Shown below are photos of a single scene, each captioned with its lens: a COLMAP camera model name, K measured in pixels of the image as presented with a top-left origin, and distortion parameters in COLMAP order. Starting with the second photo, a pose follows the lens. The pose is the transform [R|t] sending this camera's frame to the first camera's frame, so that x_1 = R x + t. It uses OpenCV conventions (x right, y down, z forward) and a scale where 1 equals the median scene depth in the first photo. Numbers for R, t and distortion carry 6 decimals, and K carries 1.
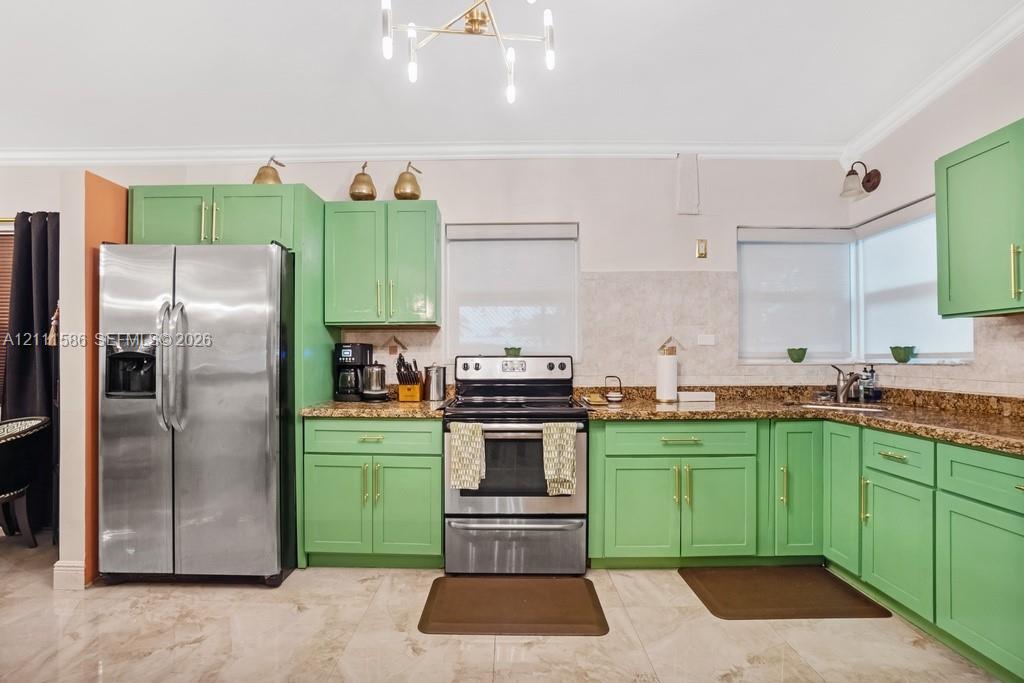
lens RADIAL K [[467.1, 0, 503.3], [0, 467.1, 356.6], [0, 0, 1]] dist [-0.036508, 0.006599]
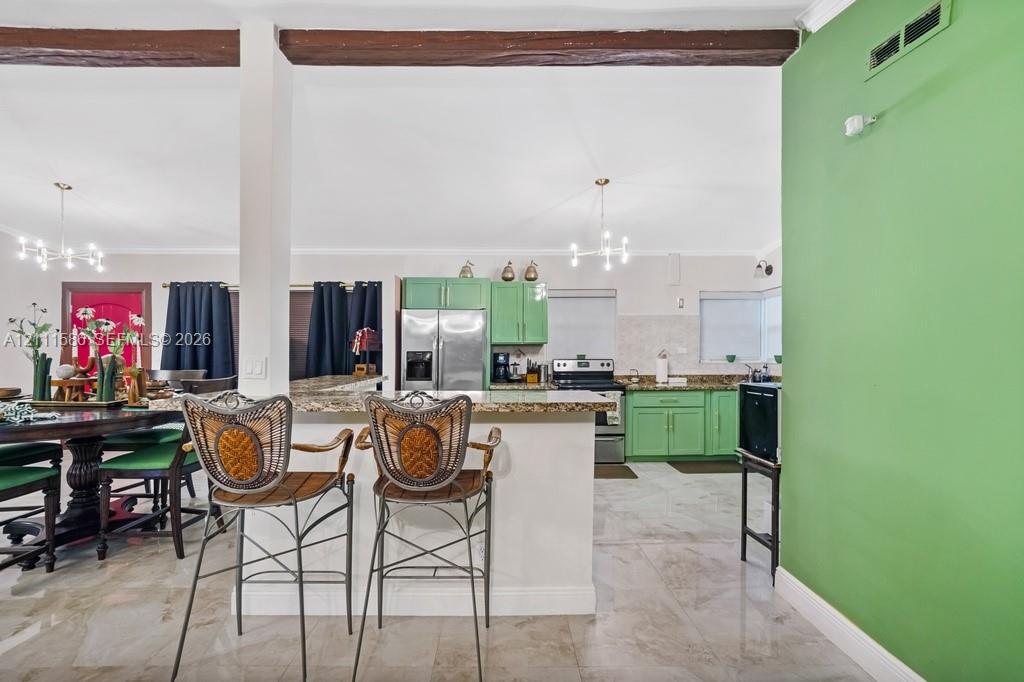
lens RADIAL K [[454.8, 0, 506.8], [0, 454.8, 345.2], [0, 0, 1]] dist [-0.042345, 0.012285]
pose [[0.999990, 0.000425, 0.004483, -0.321049], [-0.000389, 0.999969, -0.007828, -0.047884], [-0.004486, 0.007826, 0.999959, -0.934190]]
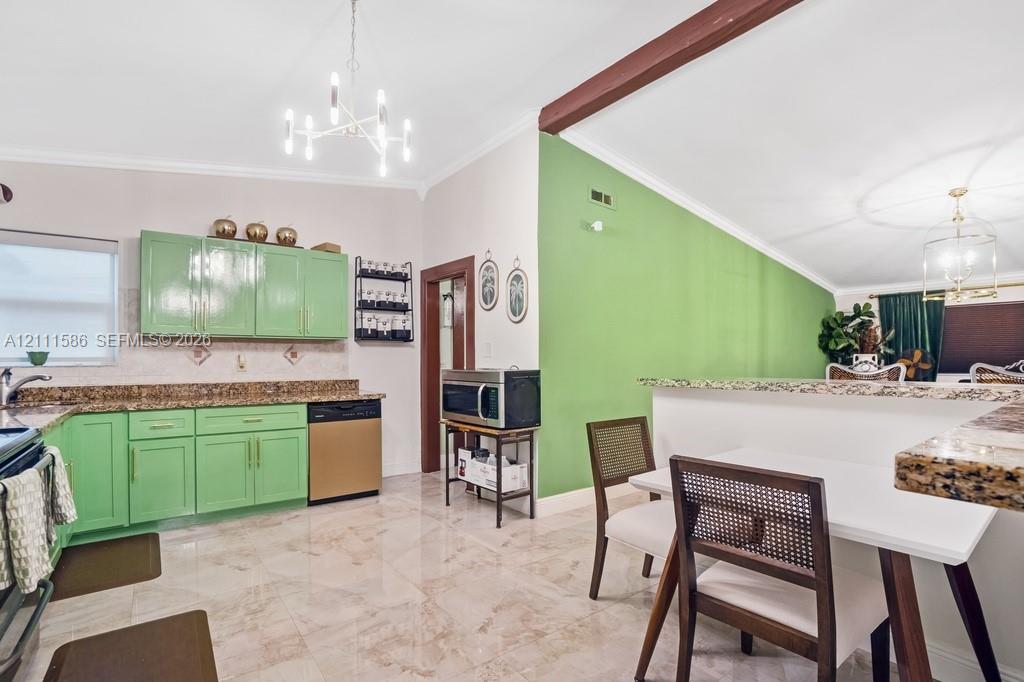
lens RADIAL K [[467.1, 0, 494.6], [0, 467.1, 366.2], [0, 0, 1]] dist [-0.036508, 0.006599]
pose [[-0.587745, -0.009313, 0.808992, -0.724015], [-0.000890, 0.999941, 0.010865, 0.002240], [-0.809045, 0.005665, -0.587719, 0.706459]]
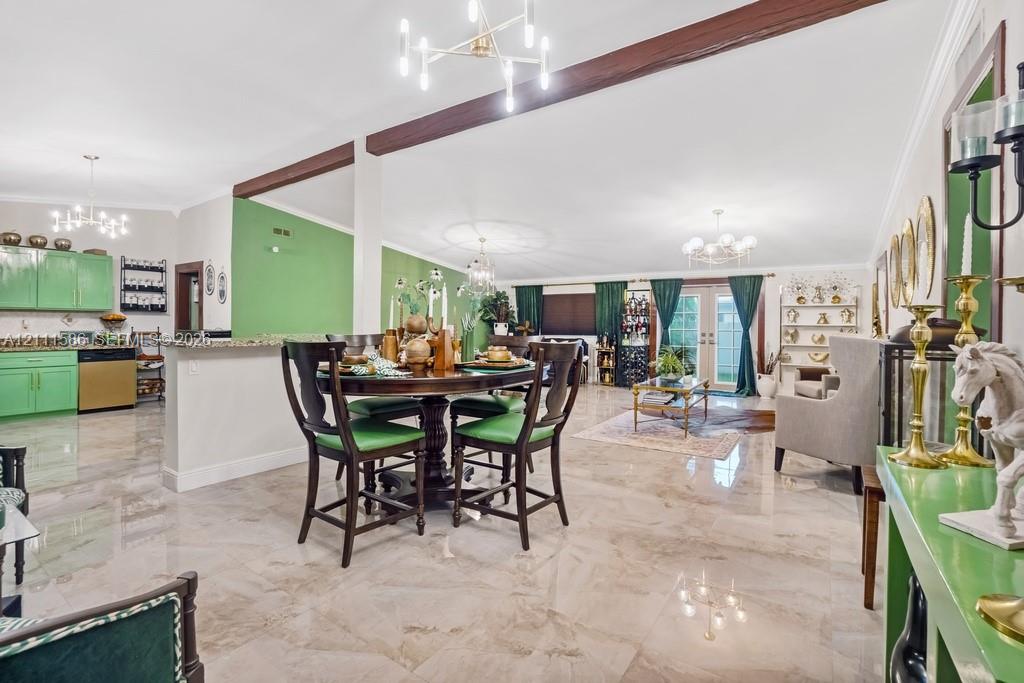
lens RADIAL K [[454.8, 0, 500.5], [0, 454.8, 330.3], [0, 0, 1]] dist [-0.042345, 0.012285]
pose [[-0.823091, -0.003173, 0.567900, -2.057203], [-0.003028, 0.999995, 0.001197, 0.022218], [-0.567901, -0.000734, -0.823096, 0.923593]]
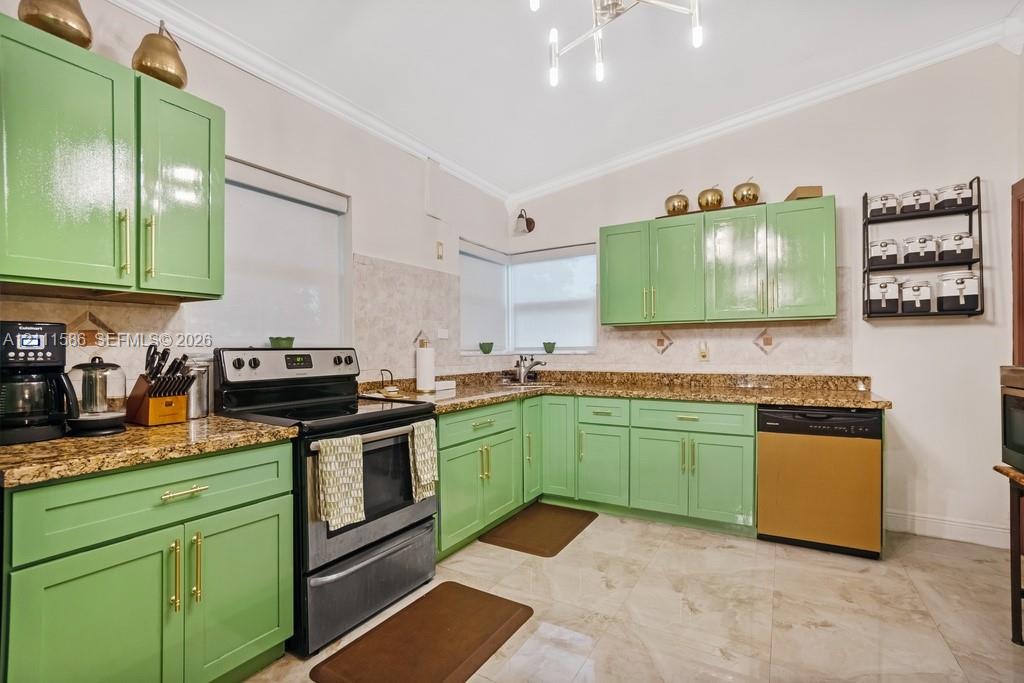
lens RADIAL K [[467.1, 0, 504.2], [0, 467.1, 353.6], [0, 0, 1]] dist [-0.036508, 0.006599]
pose [[0.509536, -0.008456, 0.860408, -0.490278], [0.002006, 0.999961, 0.008640, 0.001568], [-0.860447, -0.002676, 0.509533, 0.334454]]
